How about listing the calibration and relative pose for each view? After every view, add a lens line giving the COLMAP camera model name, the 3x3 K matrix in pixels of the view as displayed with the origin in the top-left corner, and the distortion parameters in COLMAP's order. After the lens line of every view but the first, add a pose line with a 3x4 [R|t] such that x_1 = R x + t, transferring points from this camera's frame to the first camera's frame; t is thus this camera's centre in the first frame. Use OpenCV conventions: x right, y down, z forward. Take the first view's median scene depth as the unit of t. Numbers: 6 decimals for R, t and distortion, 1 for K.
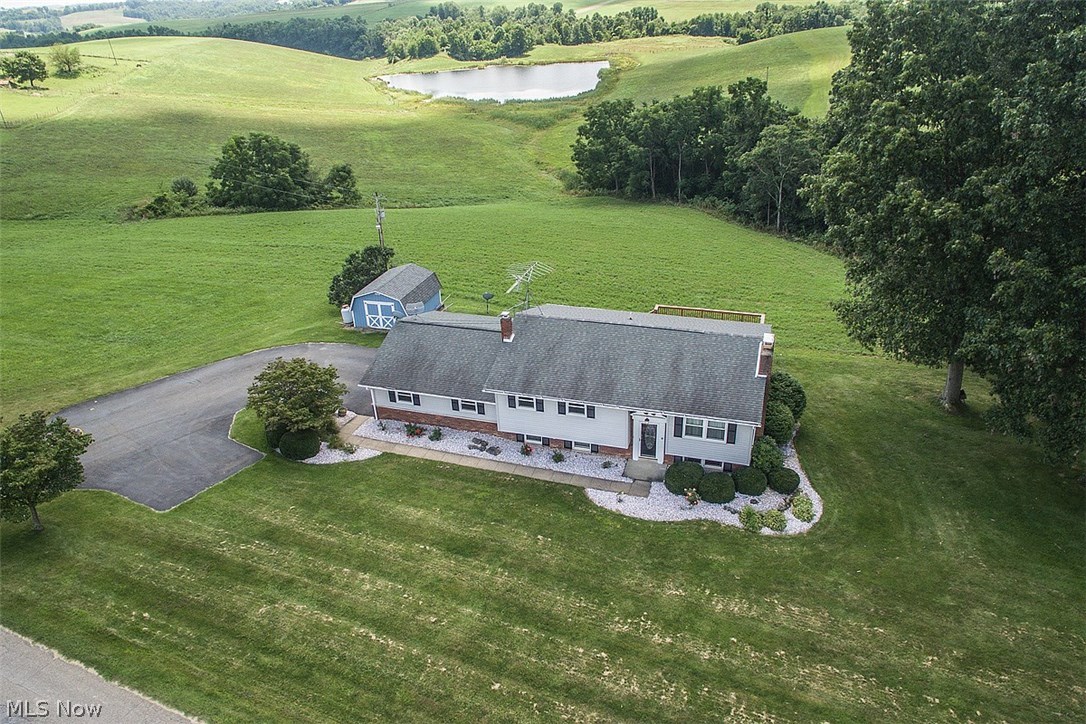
lens RADIAL K [[762.1, 0, 540.3], [0, 762.1, 359.6], [0, 0, 1]] dist [-0.121540, 0.090859]
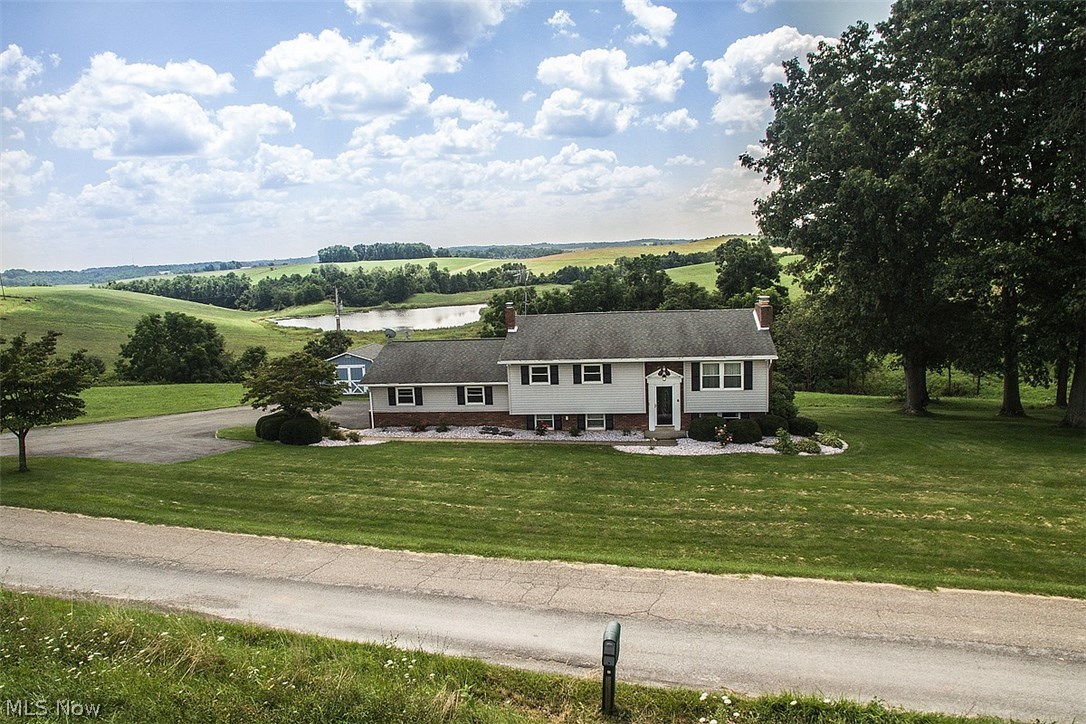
lens RADIAL K [[762.1, 0, 514.7], [0, 762.1, 364.2], [0, 0, 1]] dist [-0.121540, 0.090859]
pose [[0.990480, -0.023771, 0.135592, -0.165898], [0.066797, 0.944242, -0.322405, 0.321099], [-0.120367, 0.328393, 0.936840, 0.056855]]
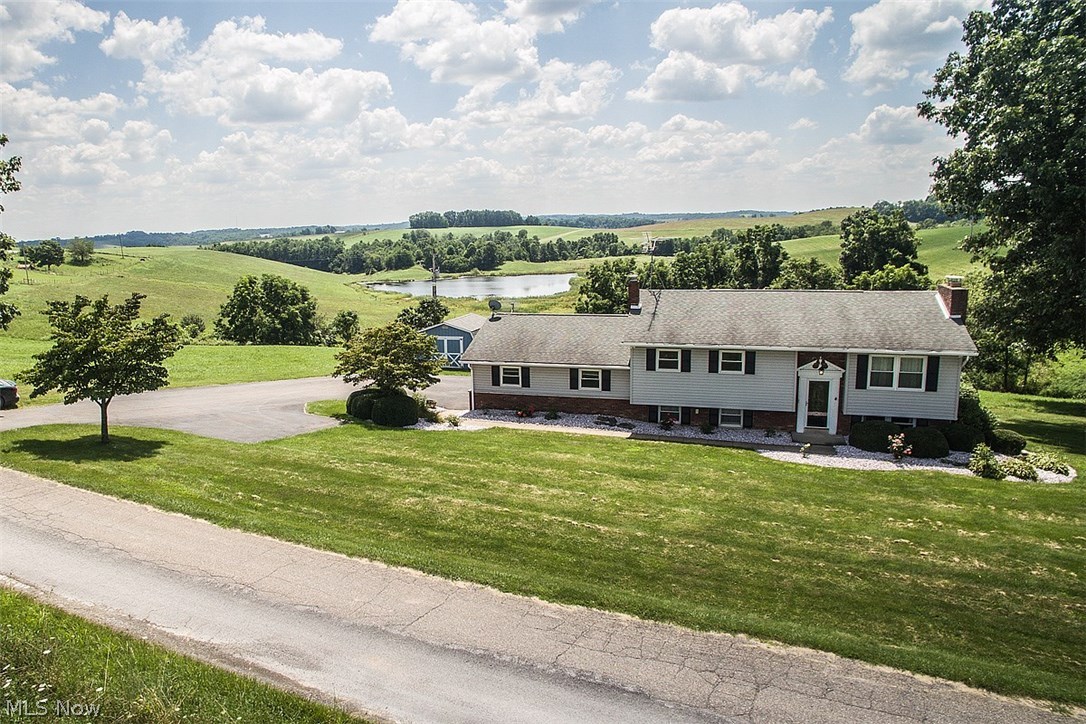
lens RADIAL K [[762.1, 0, 446.4], [0, 762.1, 346.0], [0, 0, 1]] dist [-0.121540, 0.090859]
pose [[0.997804, 0.017388, -0.063920, -0.190924], [-0.036348, 0.950412, -0.308862, 0.276590], [0.055379, 0.310507, 0.948956, 0.154400]]
